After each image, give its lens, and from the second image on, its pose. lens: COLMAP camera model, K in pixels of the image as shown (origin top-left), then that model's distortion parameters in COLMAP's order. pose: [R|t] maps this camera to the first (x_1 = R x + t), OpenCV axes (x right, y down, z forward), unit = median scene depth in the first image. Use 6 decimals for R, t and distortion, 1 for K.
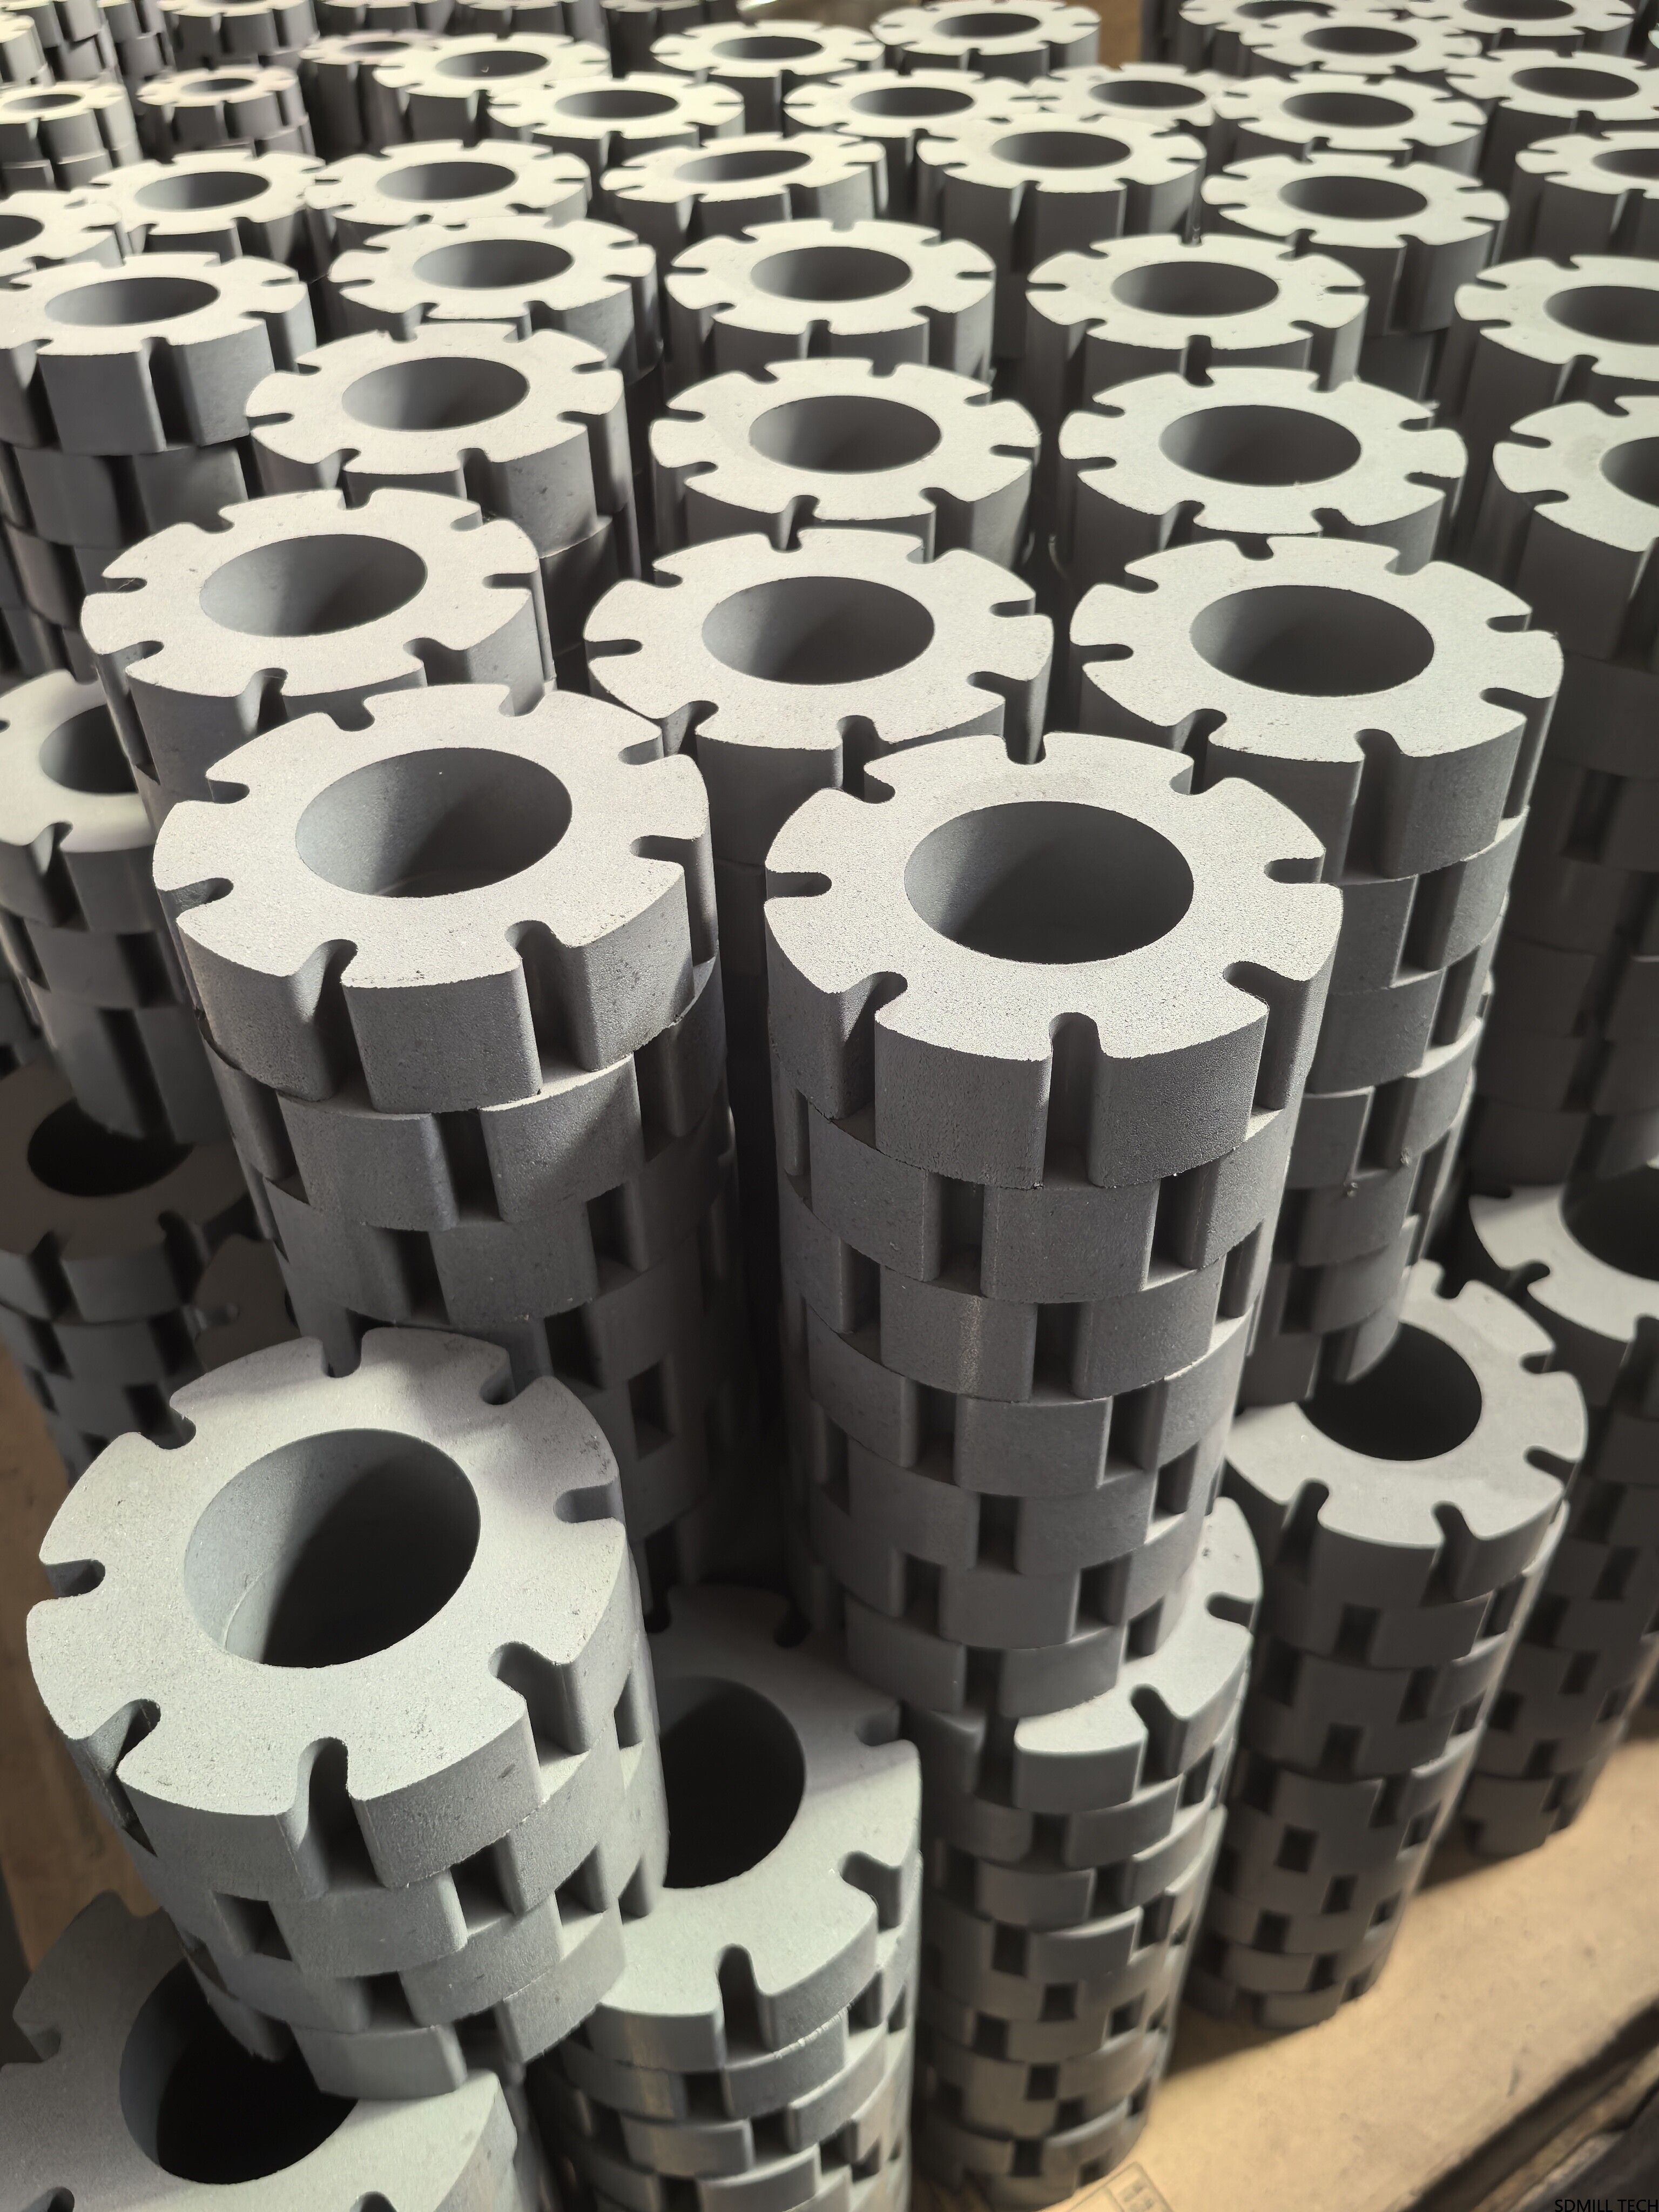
lens RADIAL K [[1824.8, 0, 829.5], [0, 1824.8, 1106.0], [0, 0, 1]] dist [0.025646, -0.067717]
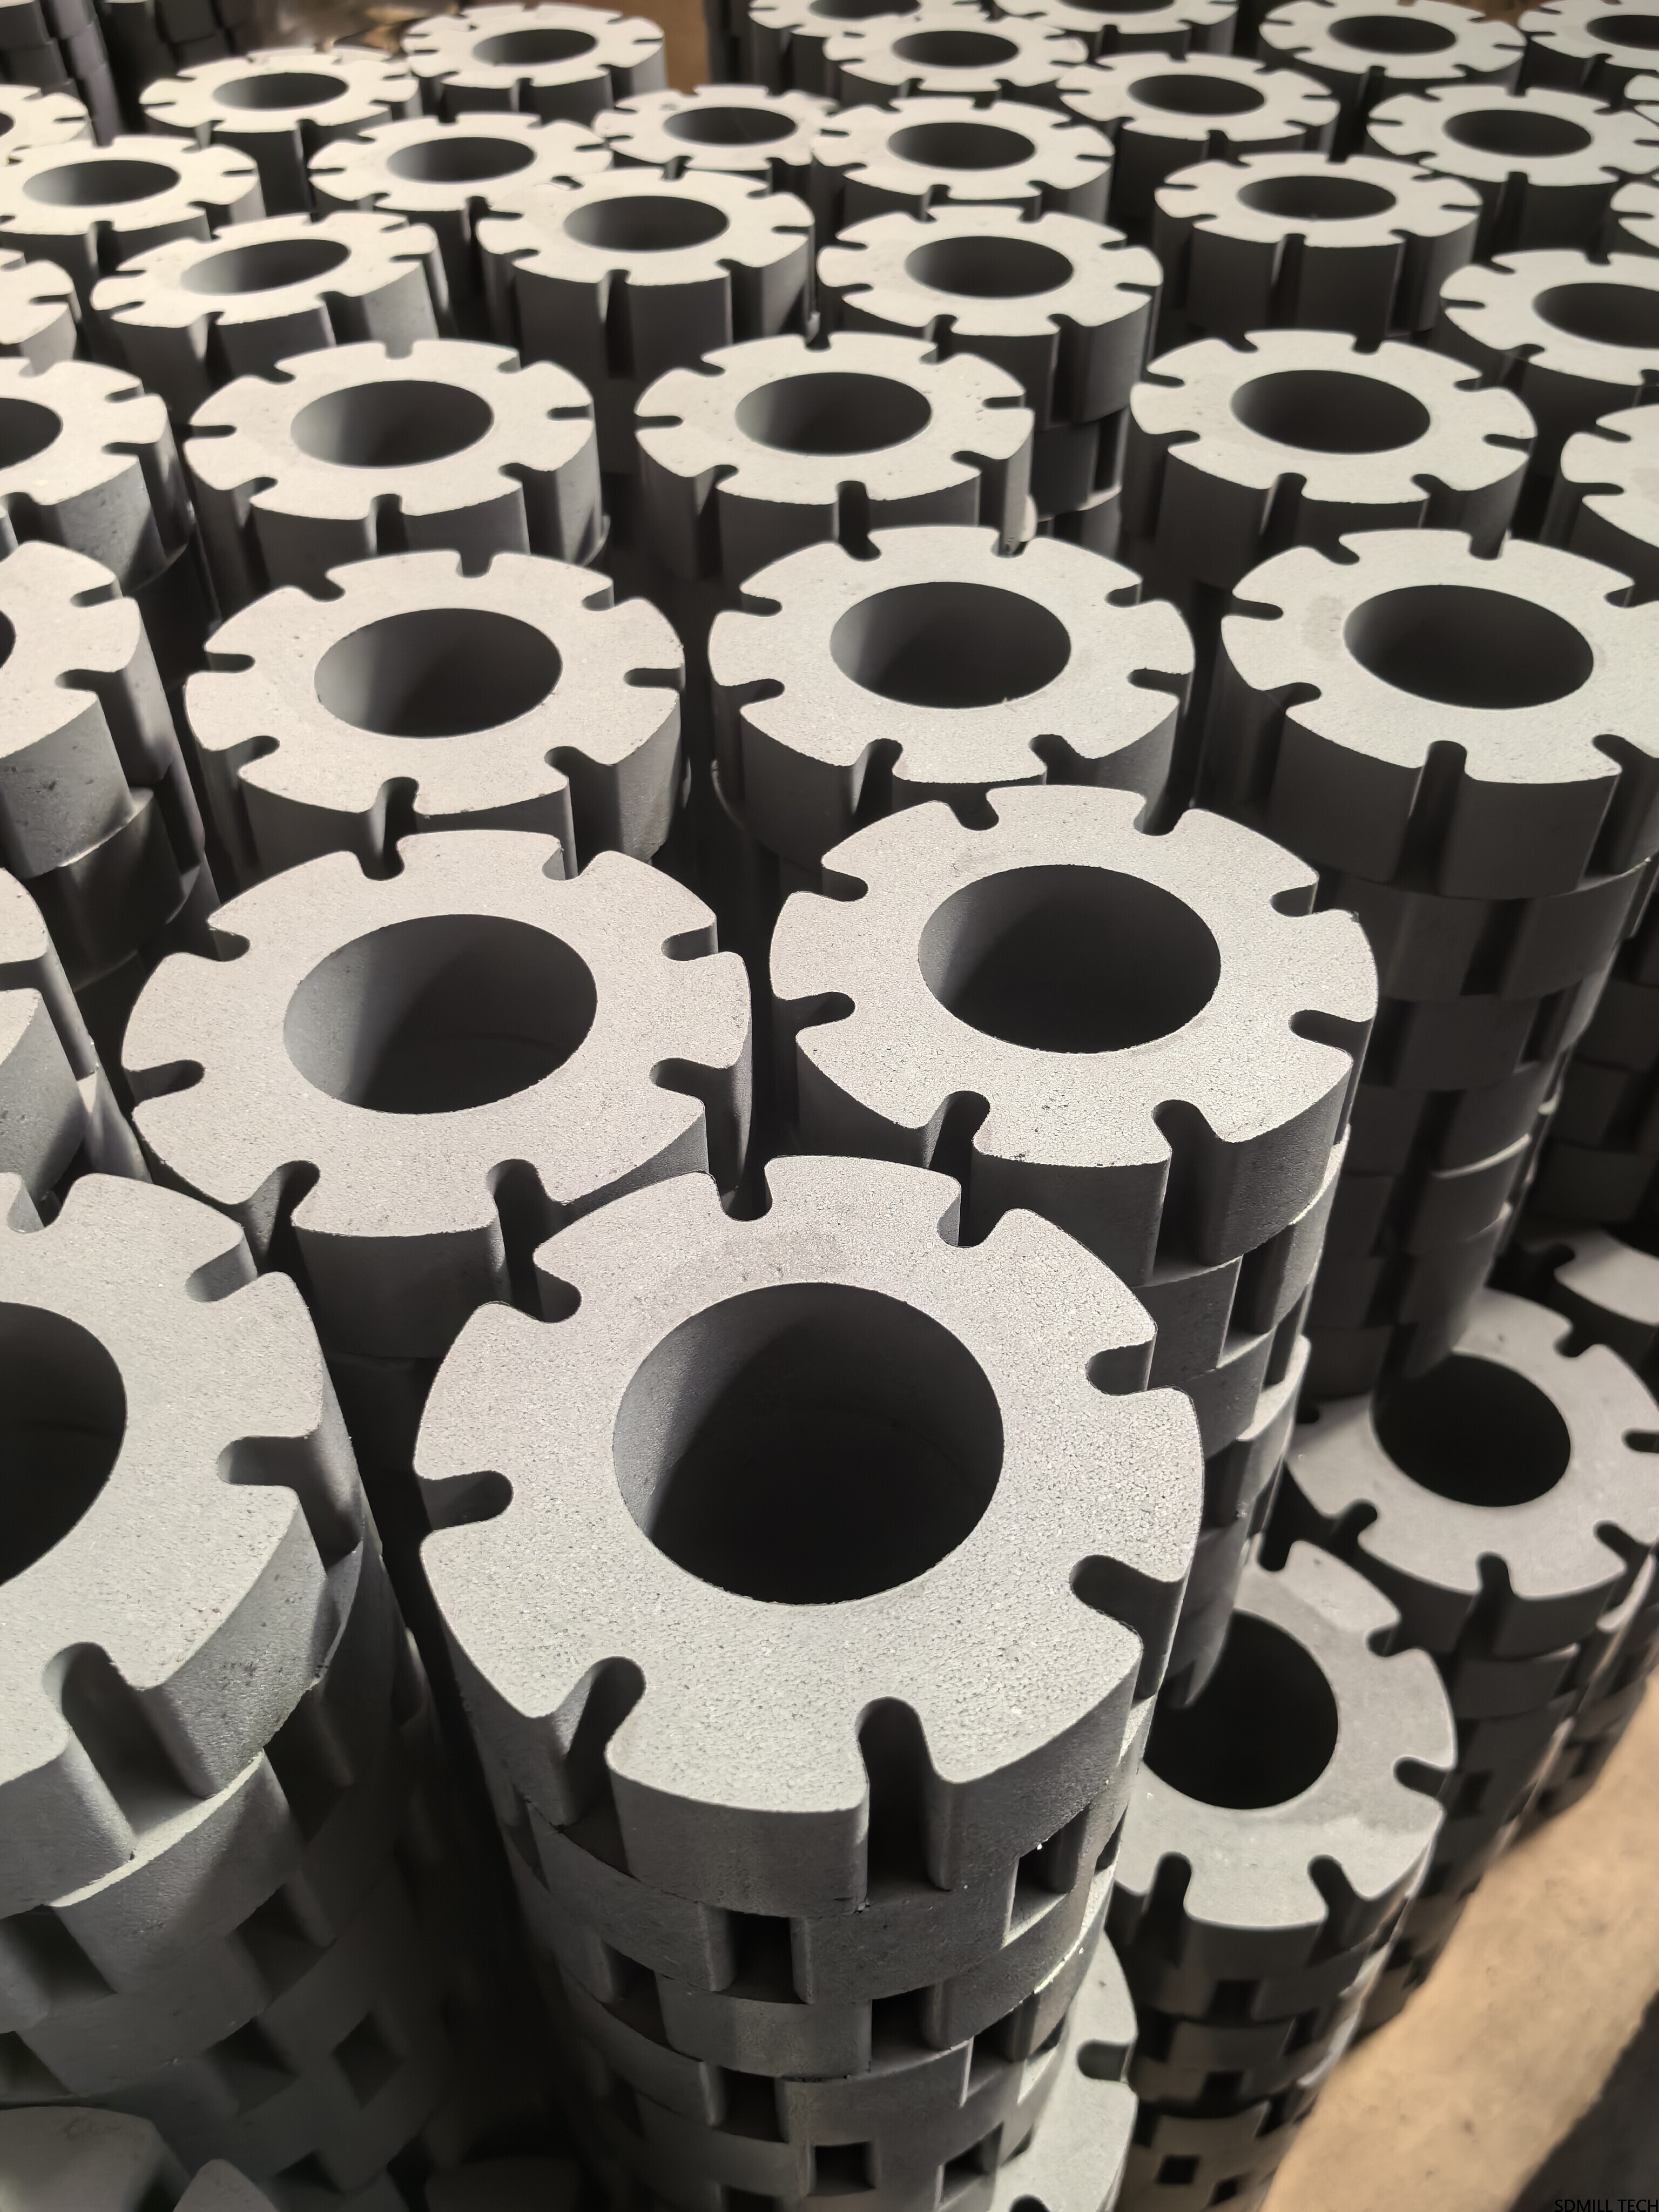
lens RADIAL K [[1824.8, 0, 829.5], [0, 1824.8, 1106.0], [0, 0, 1]] dist [0.025646, -0.067717]
pose [[0.976551, -0.139358, 0.164098, 0.015807], [0.133859, 0.990016, 0.044160, -0.175622], [-0.168614, -0.021159, 0.985455, 0.169584]]
